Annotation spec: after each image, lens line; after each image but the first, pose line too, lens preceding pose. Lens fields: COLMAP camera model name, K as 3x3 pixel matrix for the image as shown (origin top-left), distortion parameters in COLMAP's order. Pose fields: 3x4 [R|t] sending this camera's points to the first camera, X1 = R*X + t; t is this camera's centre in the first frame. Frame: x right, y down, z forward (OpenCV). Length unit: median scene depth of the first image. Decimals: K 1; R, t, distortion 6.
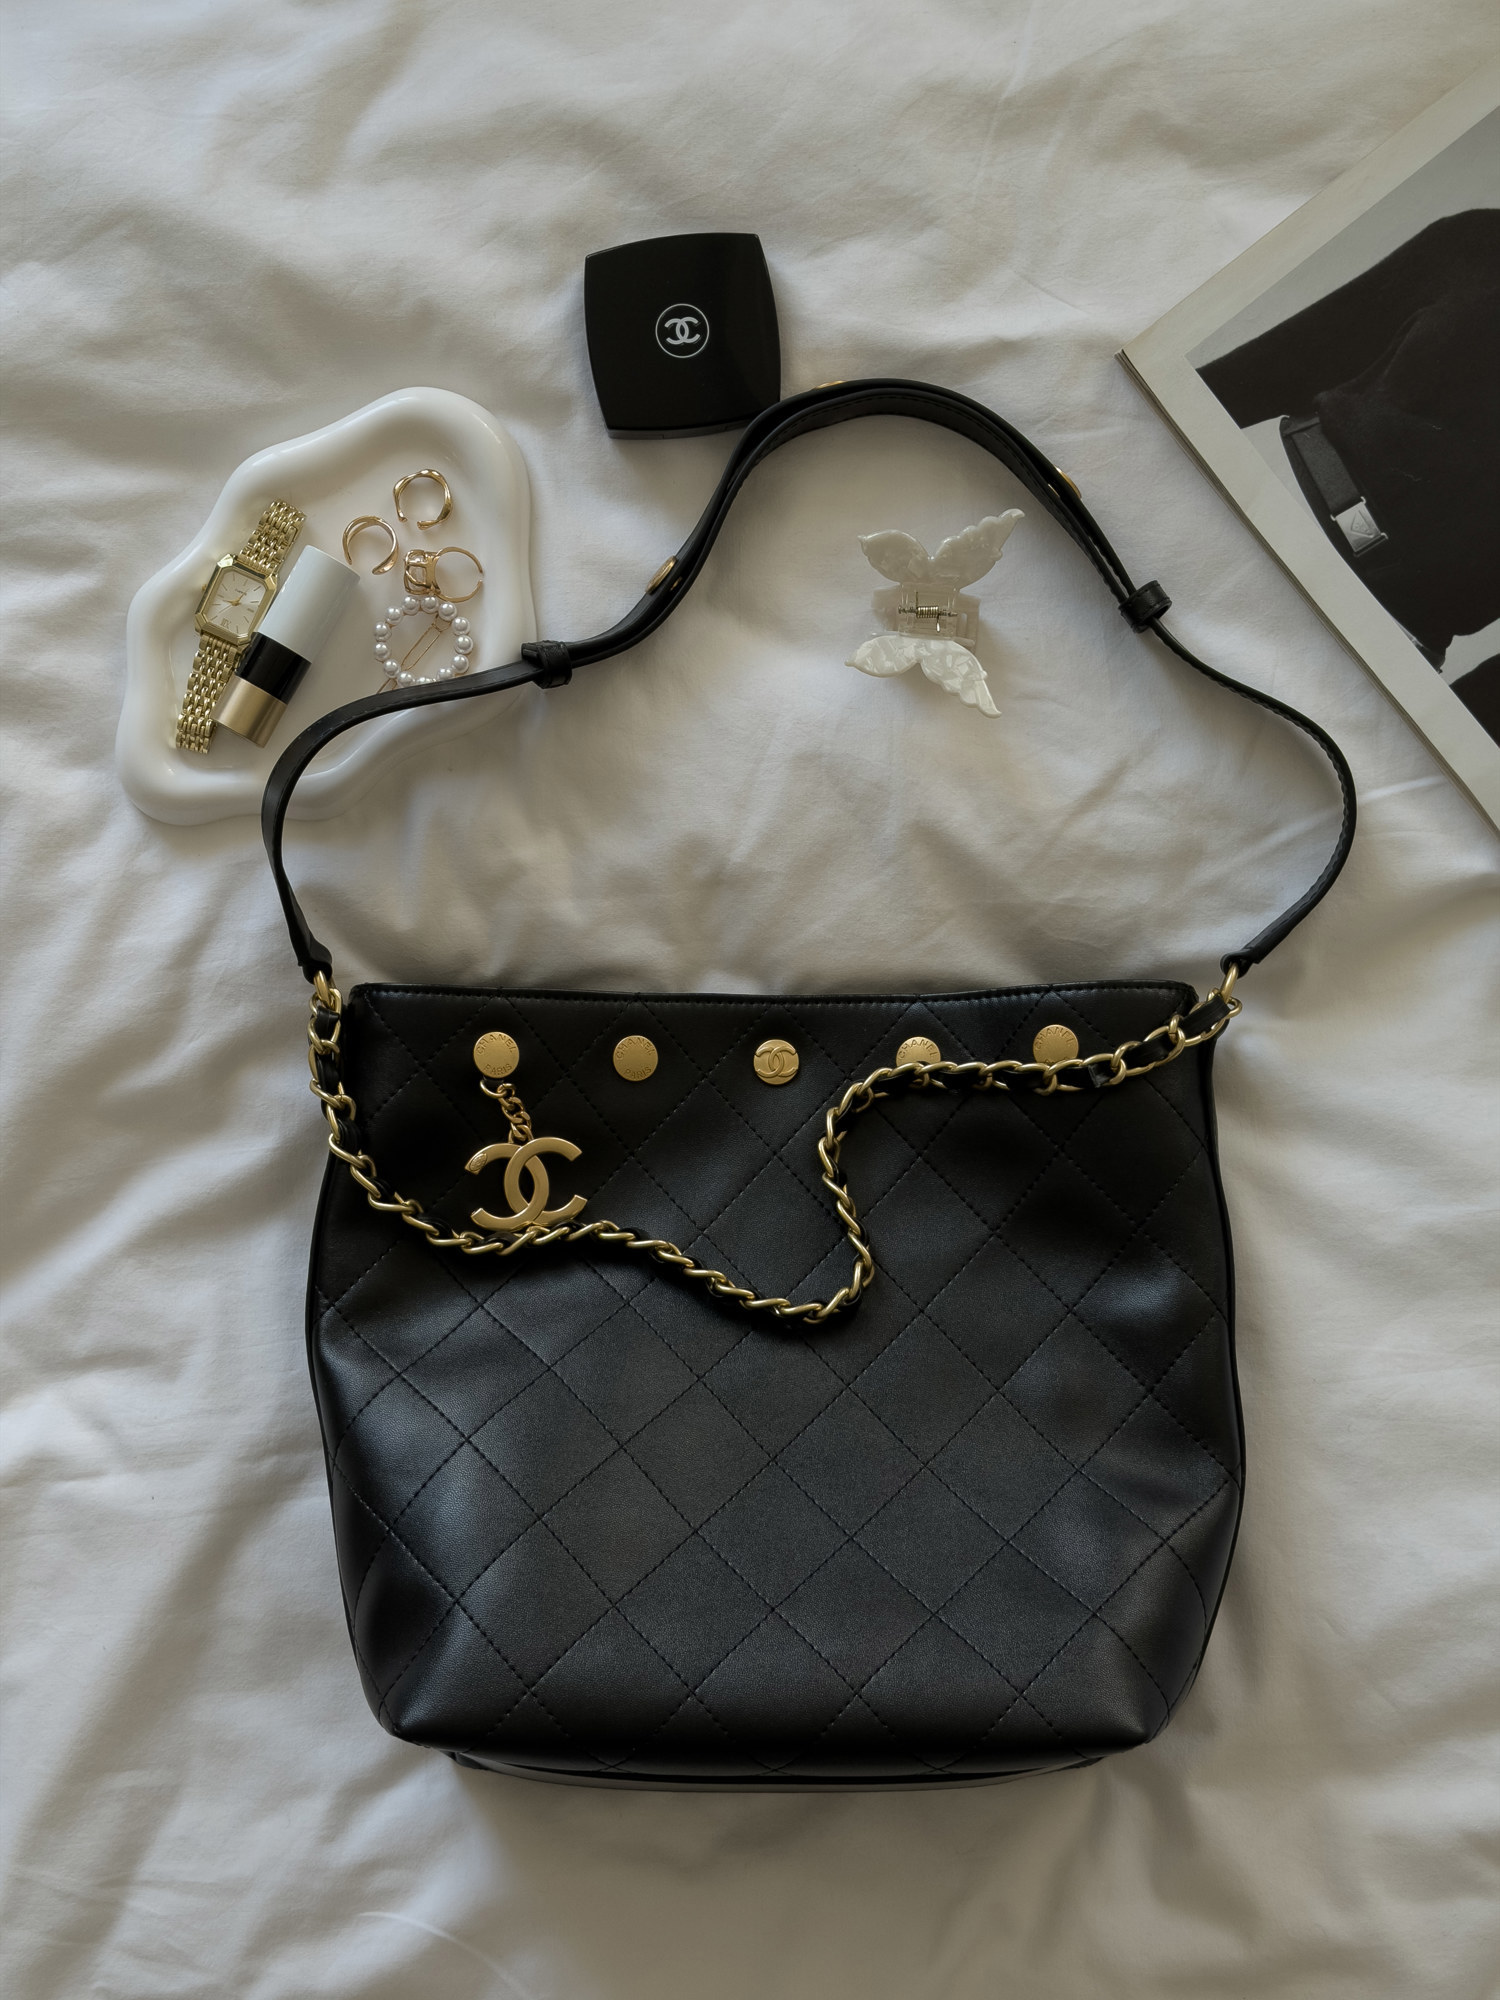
lens RADIAL K [[2809.1, 0, 750.0], [0, 2809.1, 1000.0], [0, 0, 1]] dist [0.173520, -0.335641]
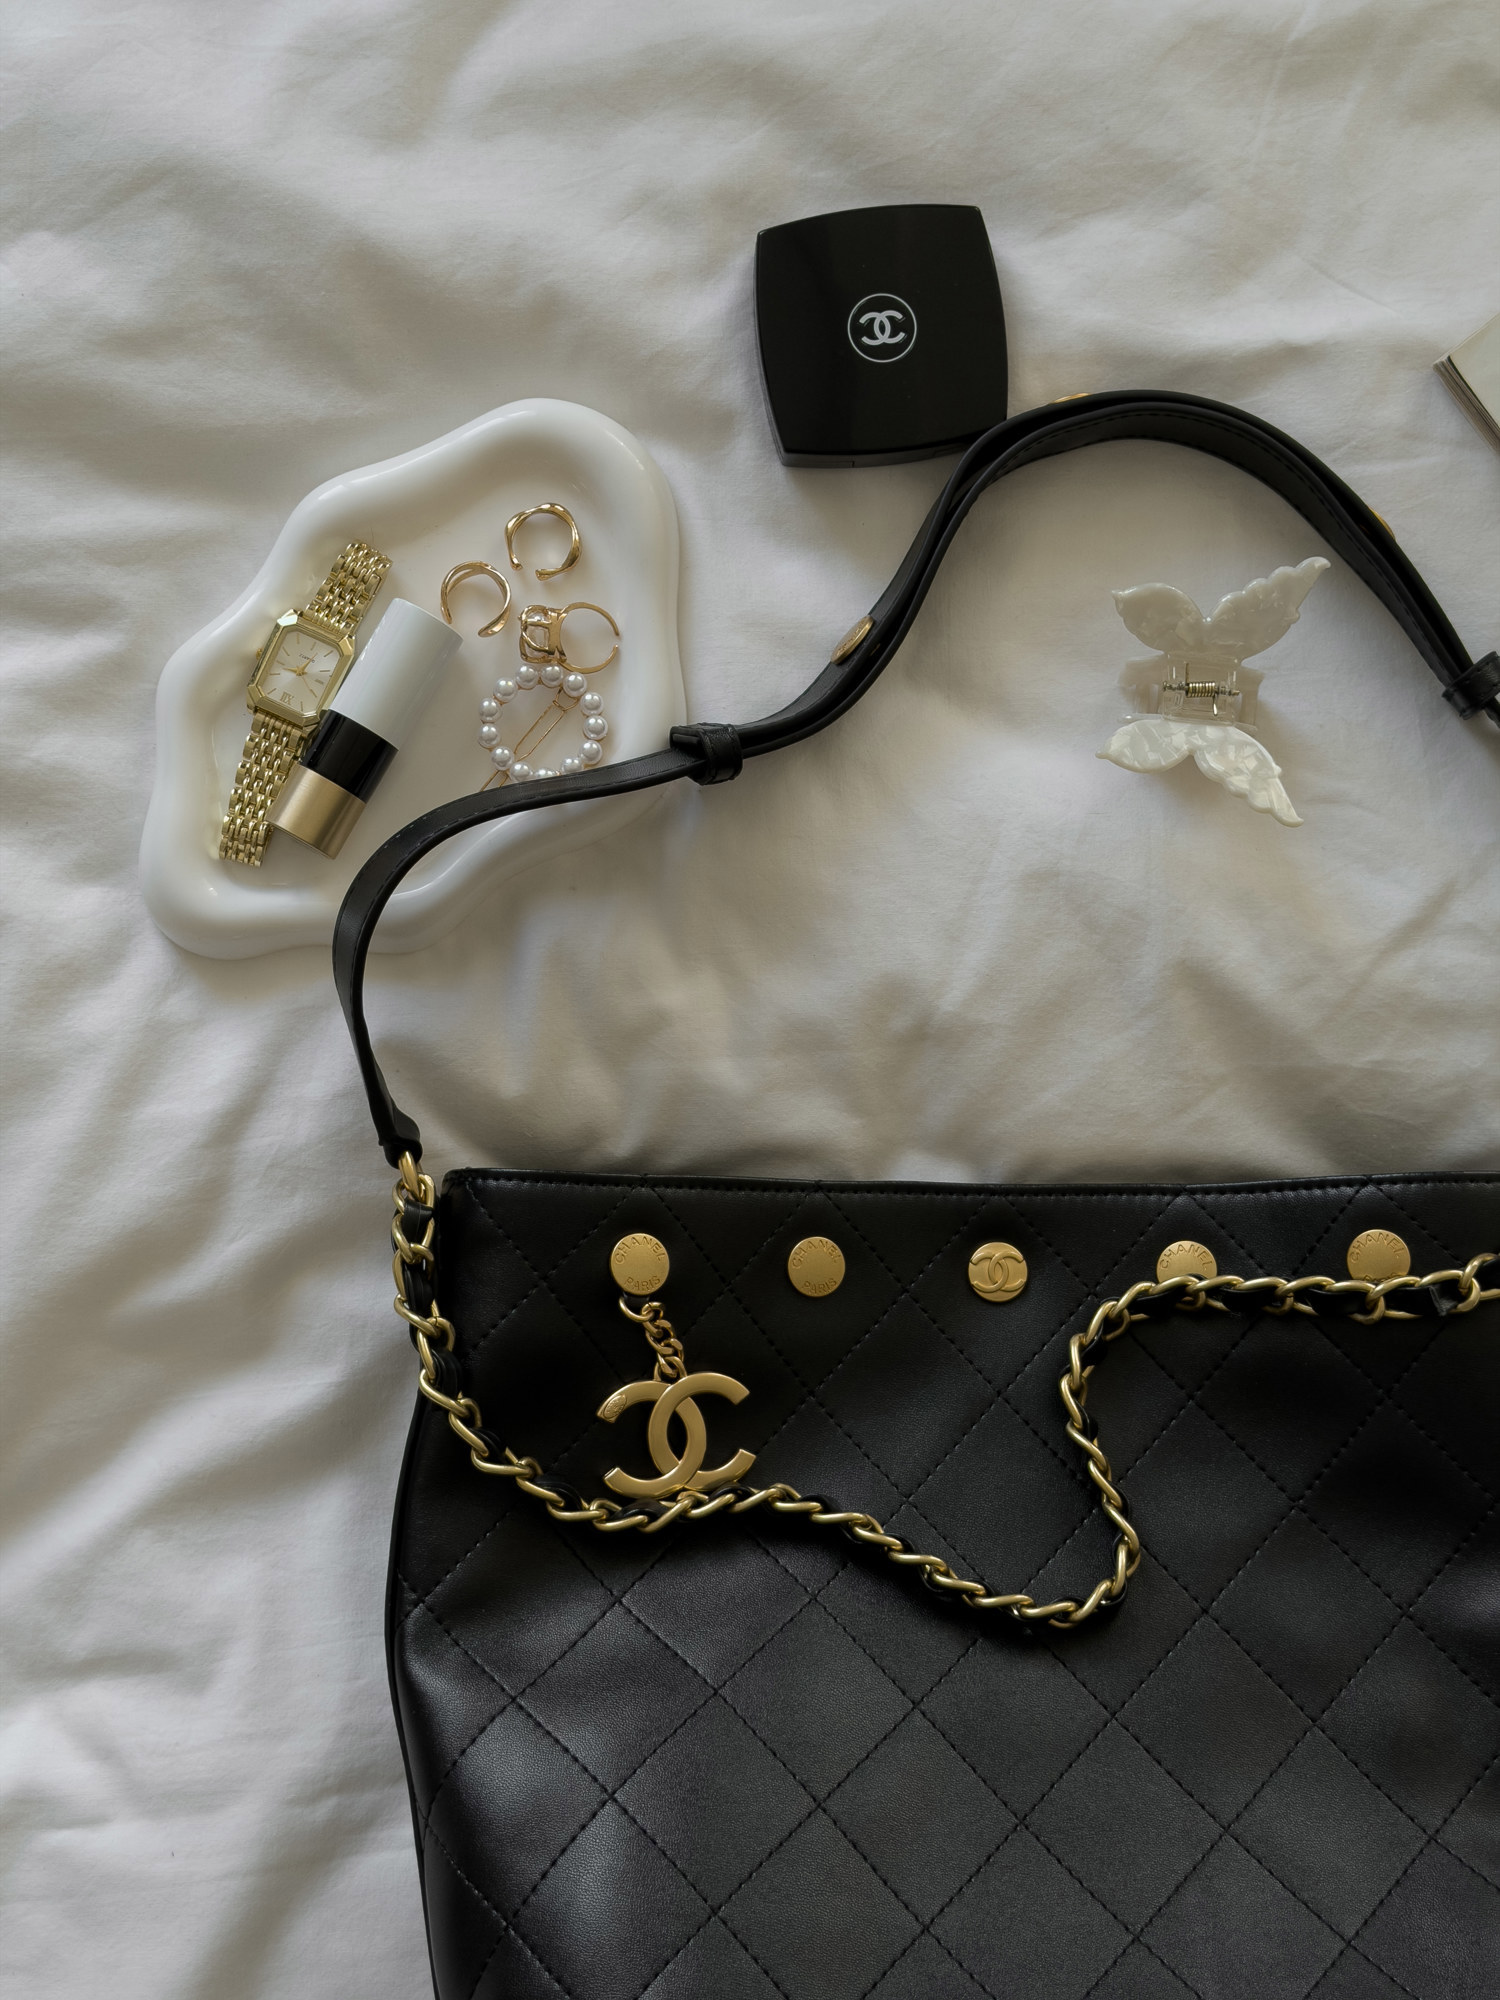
lens RADIAL K [[2809.1, 0, 750.0], [0, 2809.1, 1000.0], [0, 0, 1]] dist [0.173520, -0.335641]
pose [[0.999660, 0.006533, 0.025228, -0.078074], [-0.005475, 0.999111, -0.041803, -0.019578], [-0.025479, 0.041650, 0.998807, 0.232448]]
